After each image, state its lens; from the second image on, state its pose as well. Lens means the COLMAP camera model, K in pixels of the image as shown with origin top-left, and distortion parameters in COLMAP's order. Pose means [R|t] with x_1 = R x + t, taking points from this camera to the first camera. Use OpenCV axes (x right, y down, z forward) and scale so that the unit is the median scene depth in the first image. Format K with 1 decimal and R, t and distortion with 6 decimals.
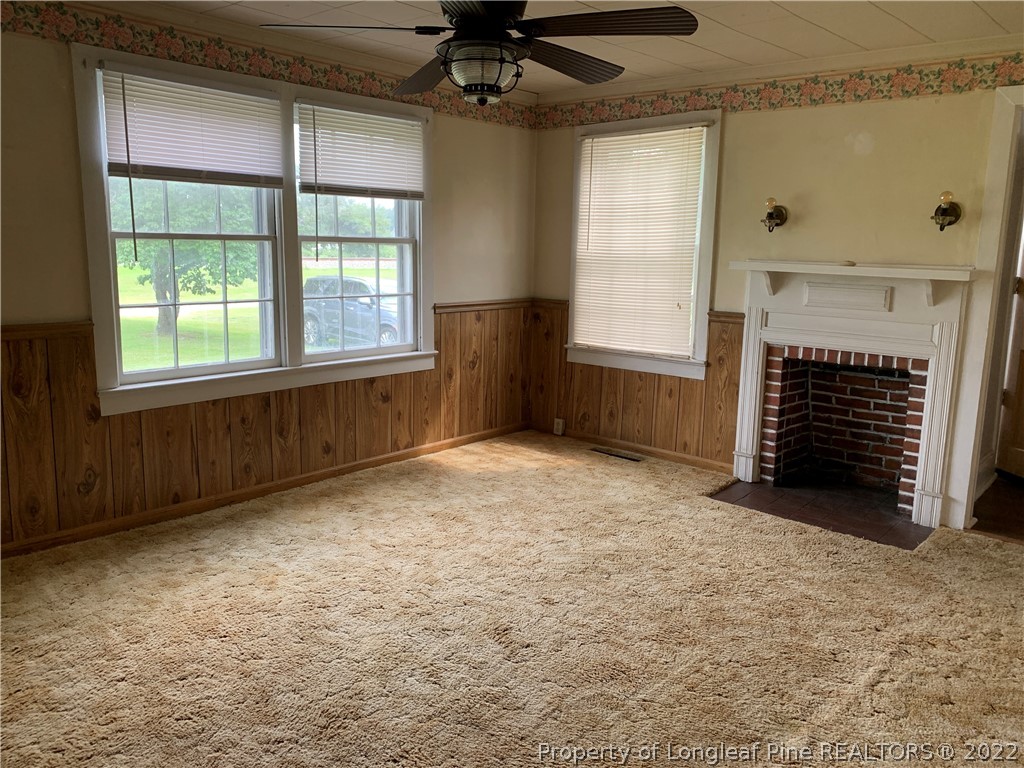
lens RADIAL K [[791.8, 0, 509.9], [0, 791.8, 380.4], [0, 0, 1]] dist [0.013323, 0.000881]
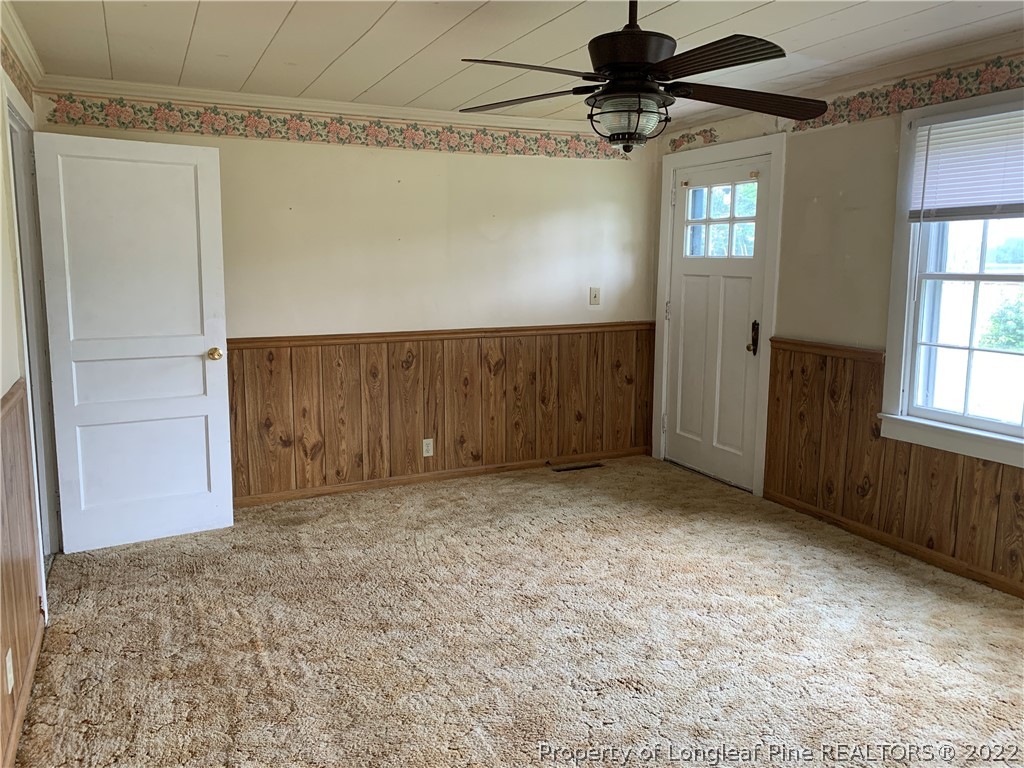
lens RADIAL K [[791.8, 0, 510.1], [0, 791.8, 383.7], [0, 0, 1]] dist [0.013323, 0.000881]
pose [[-0.401183, 0.116669, -0.908538, 0.714288], [-0.168417, 0.965551, 0.198359, -0.161882], [0.900382, 0.232592, -0.367714, 0.926275]]
